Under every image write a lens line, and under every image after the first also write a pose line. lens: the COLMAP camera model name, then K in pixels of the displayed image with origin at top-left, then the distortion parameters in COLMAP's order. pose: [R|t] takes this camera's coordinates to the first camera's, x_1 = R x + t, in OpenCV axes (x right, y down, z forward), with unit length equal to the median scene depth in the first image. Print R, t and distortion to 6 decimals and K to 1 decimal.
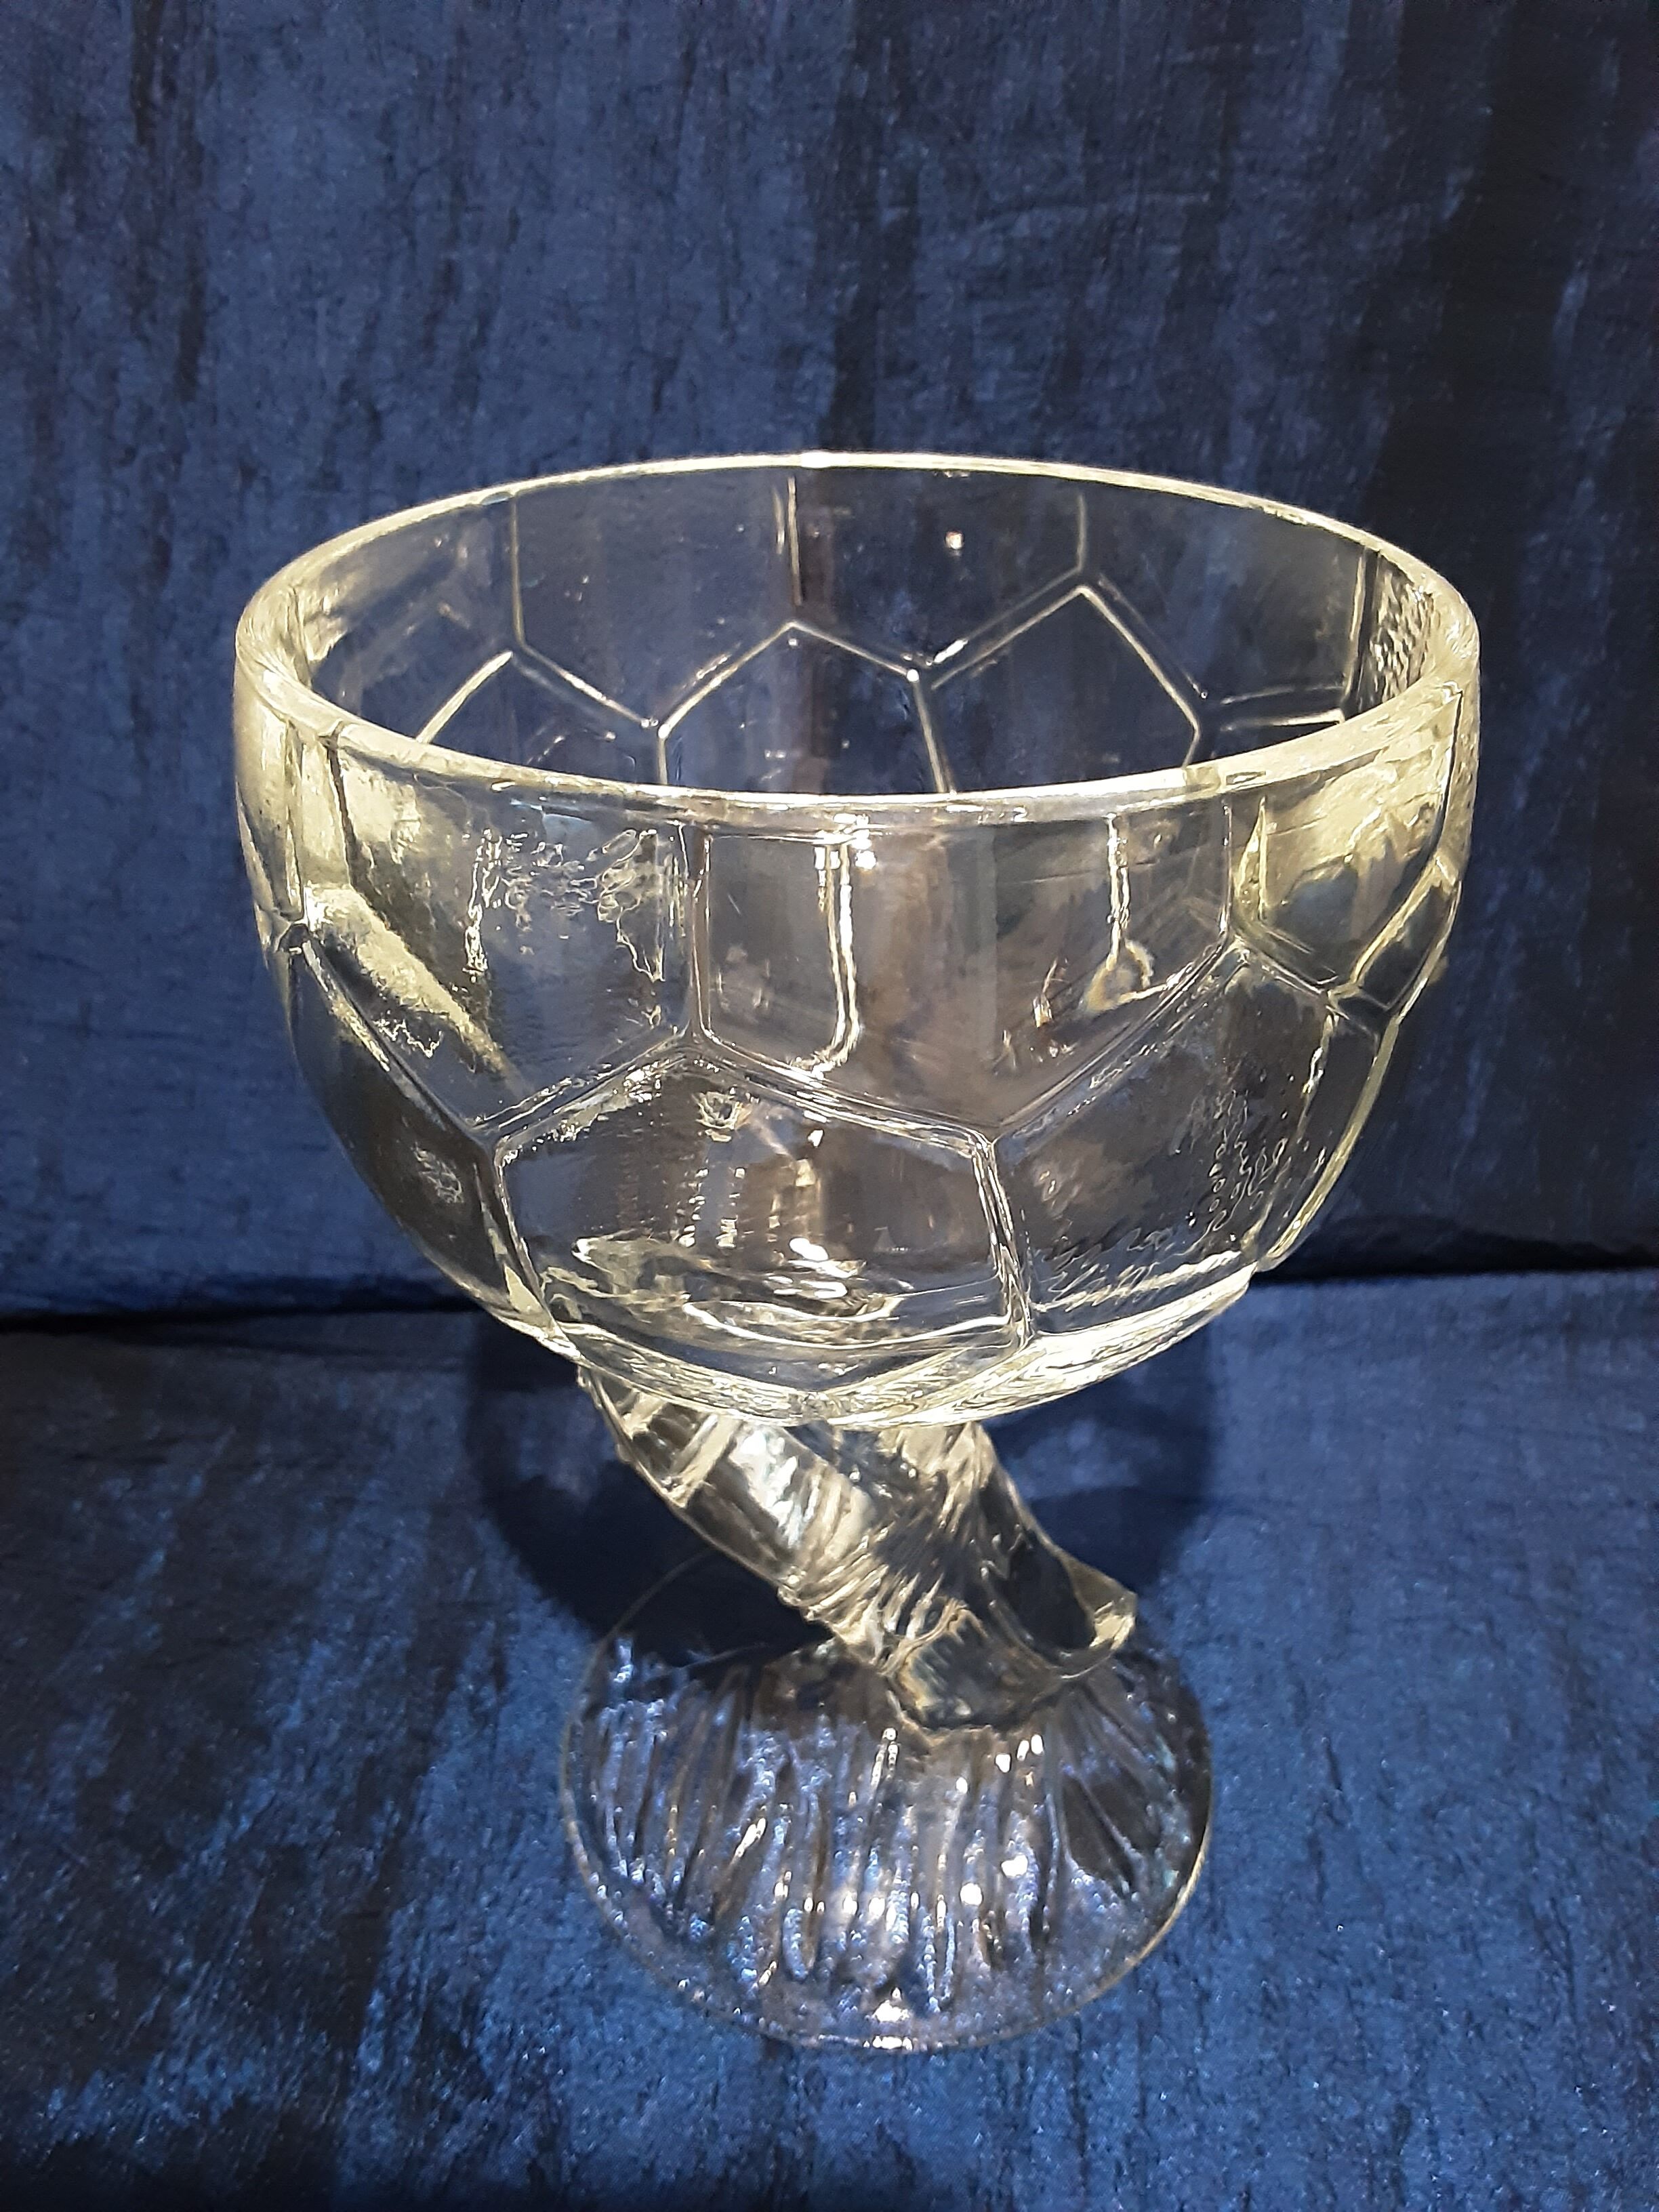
lens RADIAL K [[1830.3, 0, 823.8], [0, 1830.3, 1115.7], [0, 0, 1]] dist [0.132579, -0.222053]
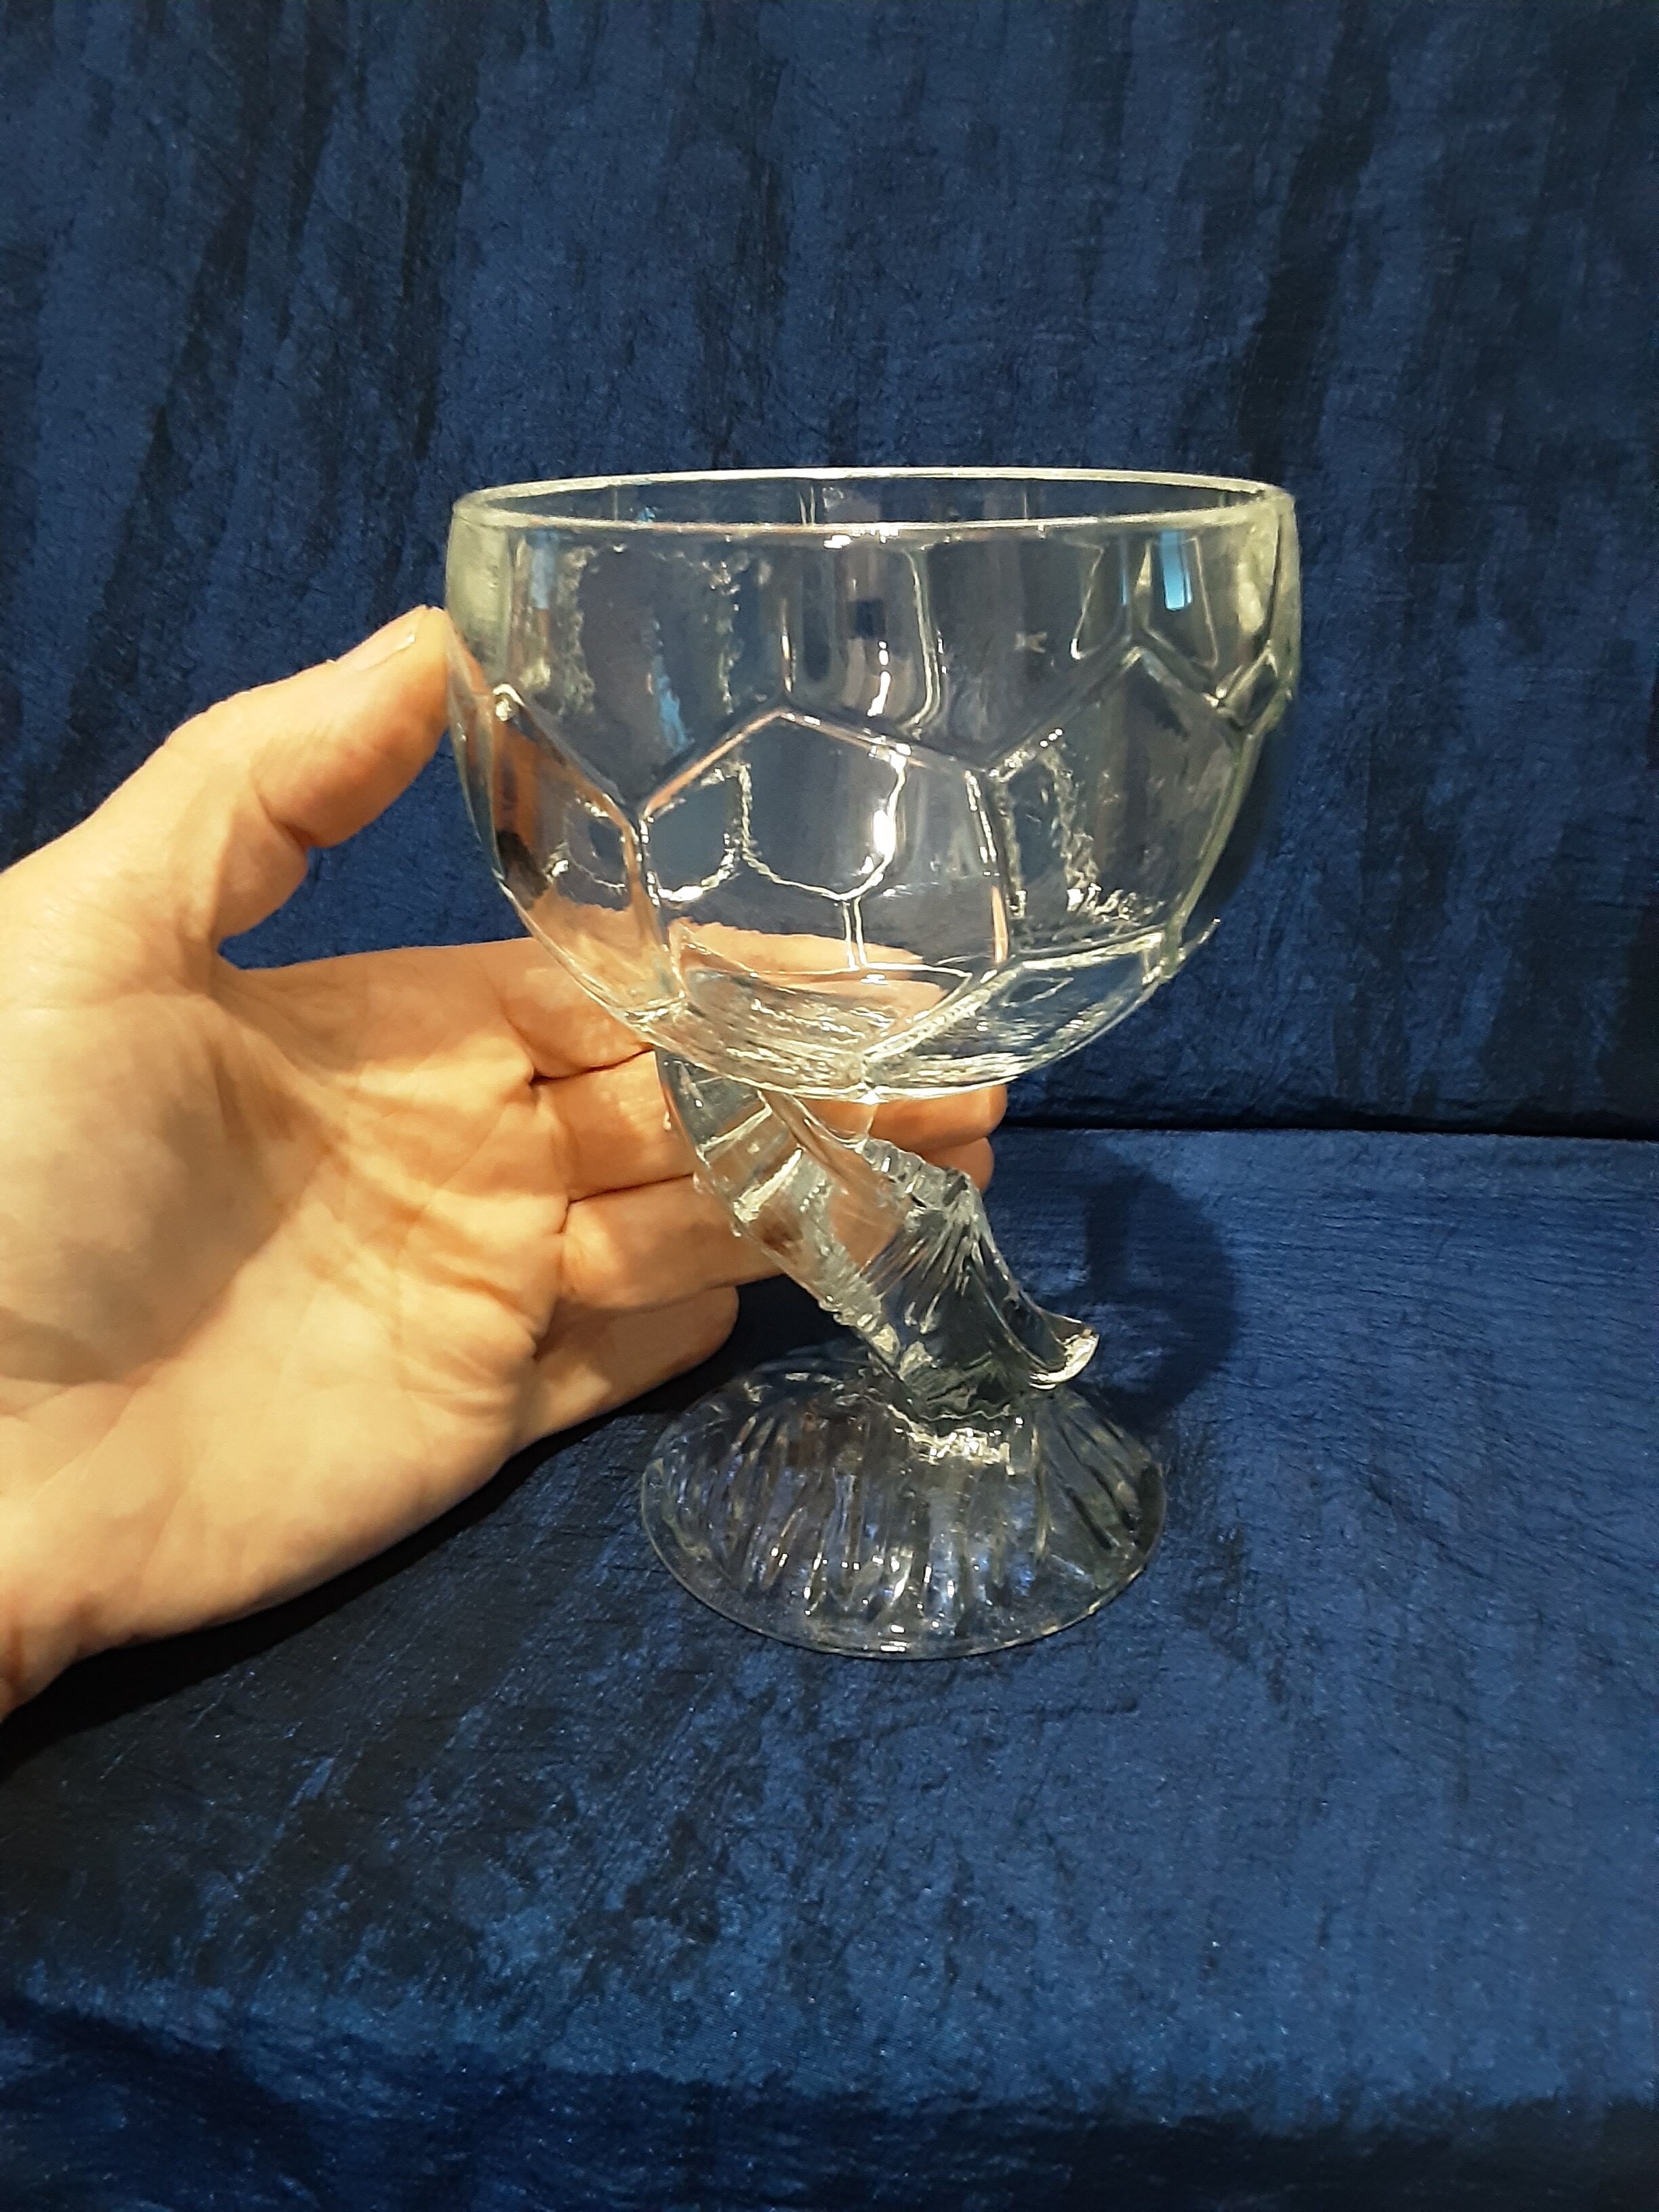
lens RADIAL K [[1790.1, 0, 823.5], [0, 1790.1, 1120.2], [0, 0, 1]] dist [0.144097, -0.208996]
pose [[0.987407, 0.063503, -0.144895, 0.255159], [-0.085194, 0.985192, -0.148790, 0.370654], [0.133301, 0.159260, 0.978196, -0.374654]]
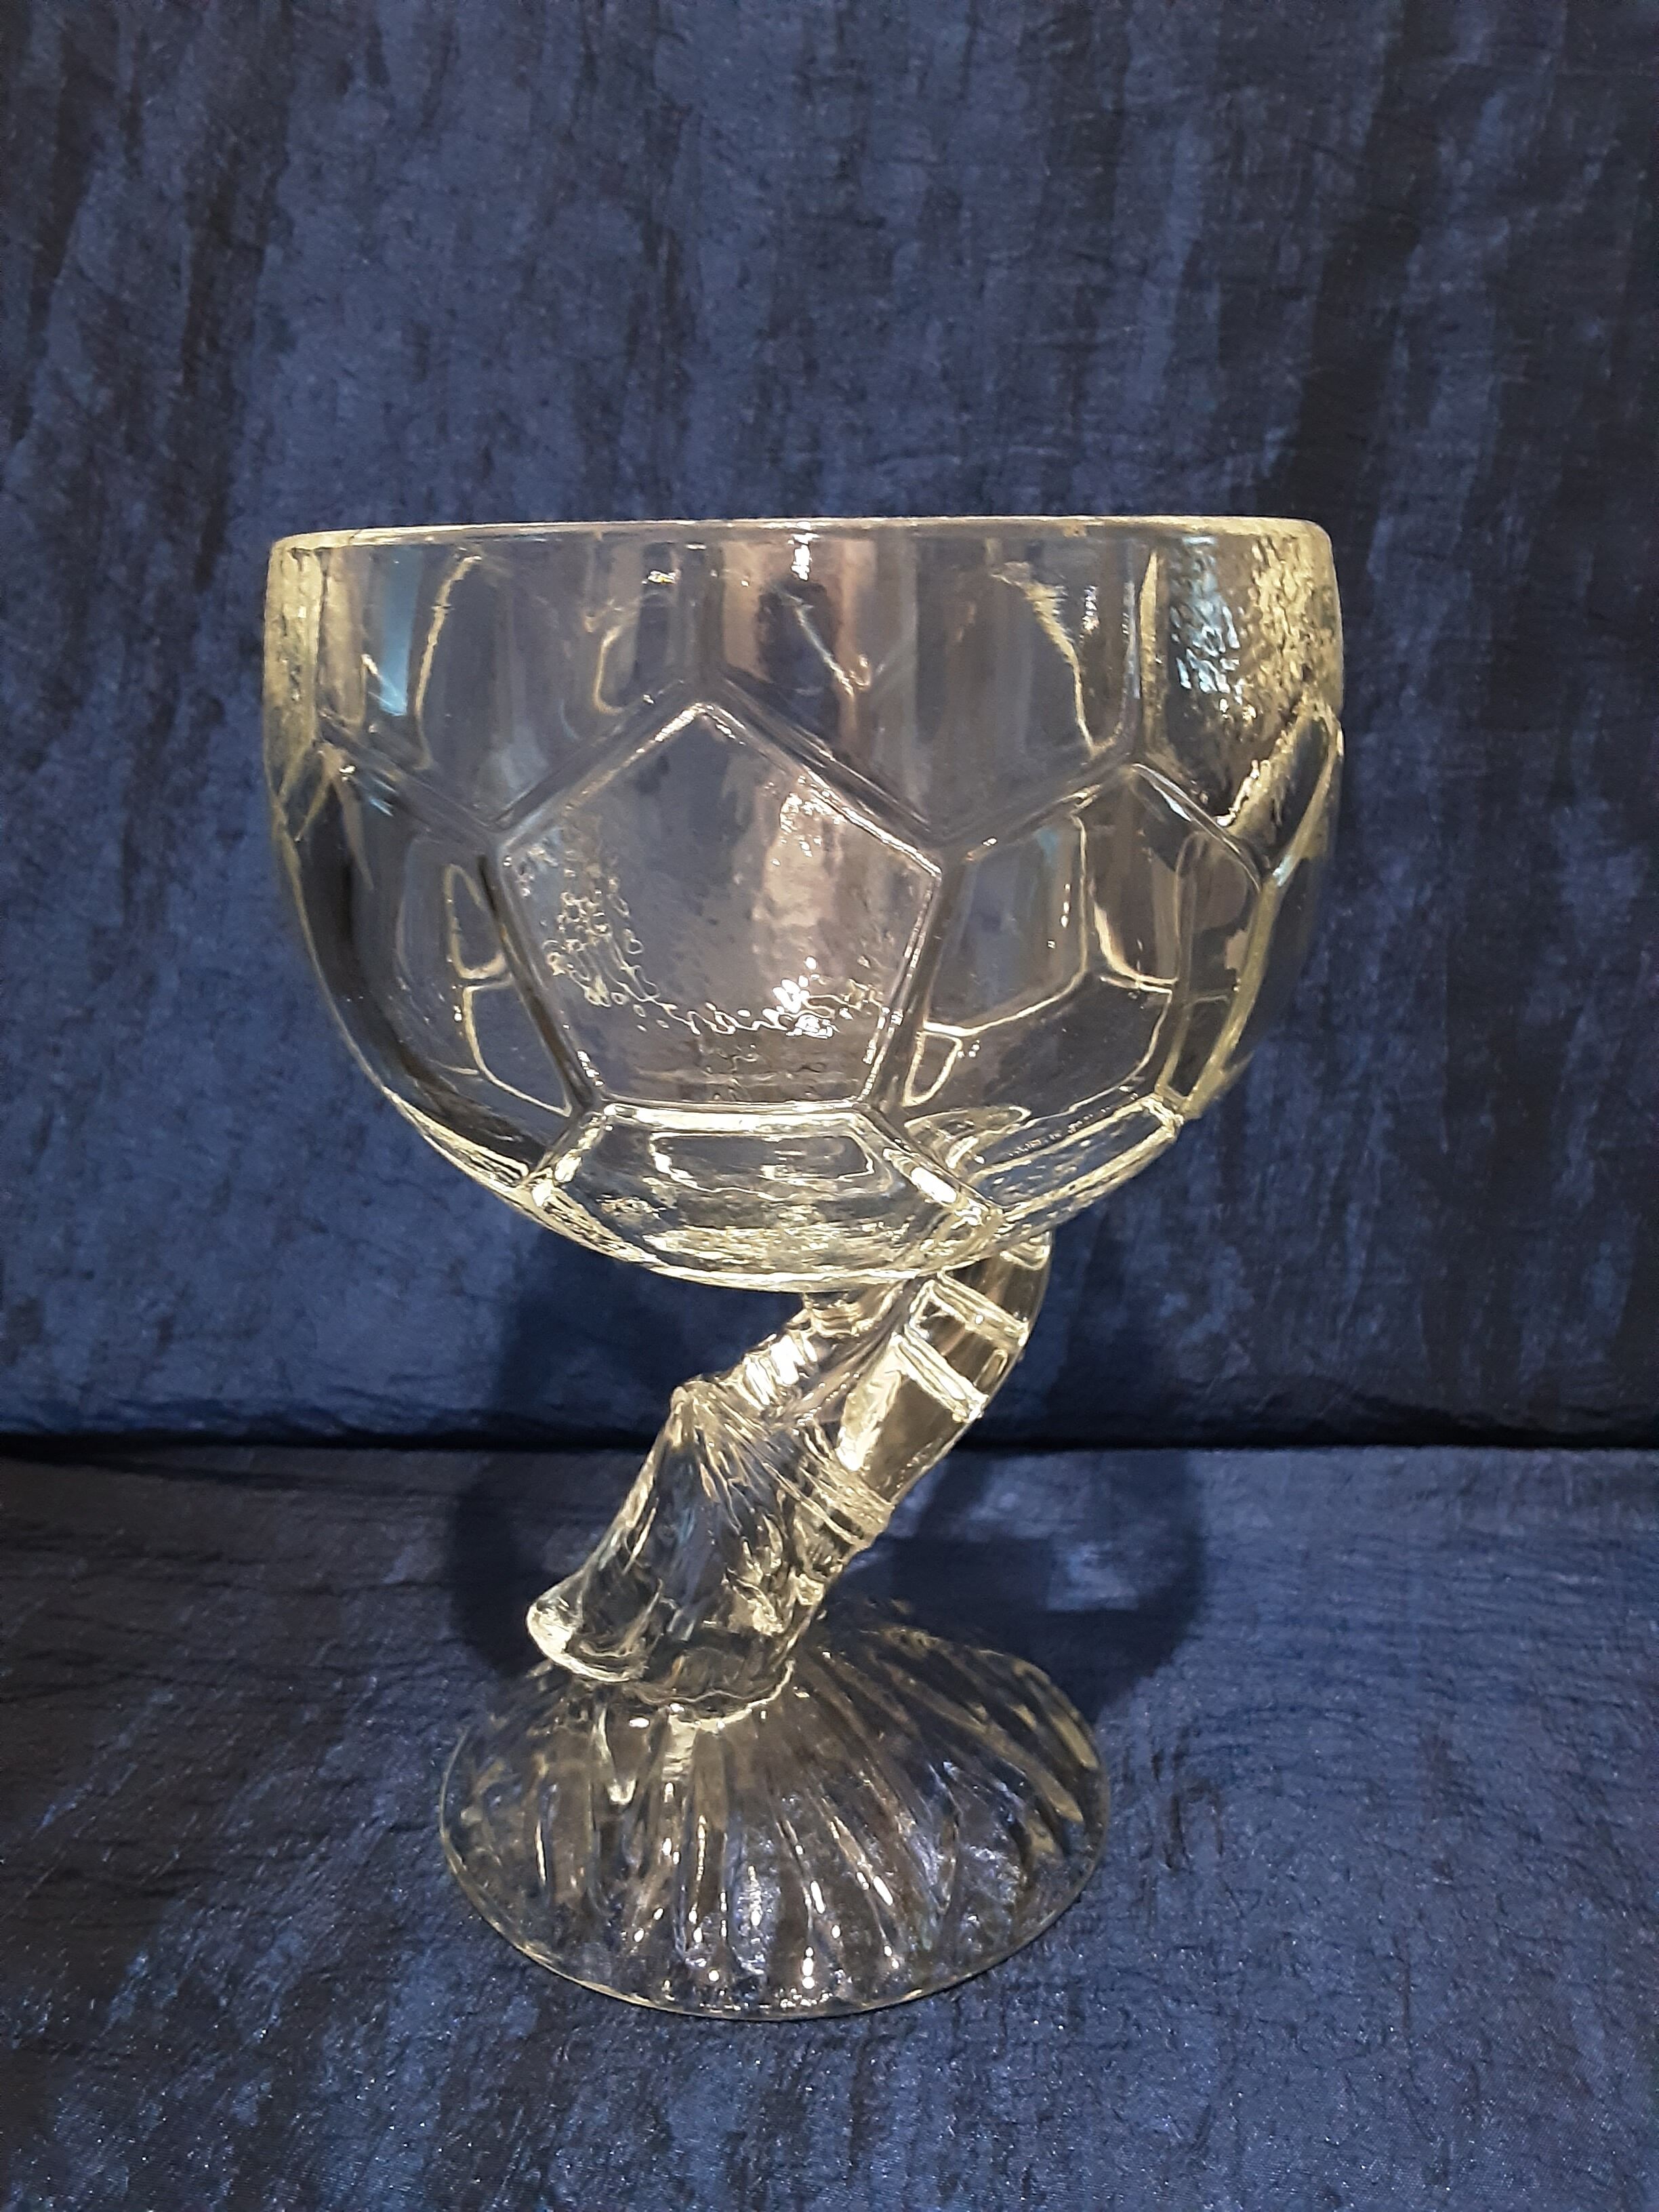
lens RADIAL K [[1830.3, 0, 823.8], [0, 1830.3, 1115.7], [0, 0, 1]] dist [0.132579, -0.222053]
pose [[0.998669, 0.028245, -0.043150, 0.114548], [-0.039410, 0.957634, -0.285278, 0.261210], [0.033264, 0.286599, 0.957473, -0.024331]]
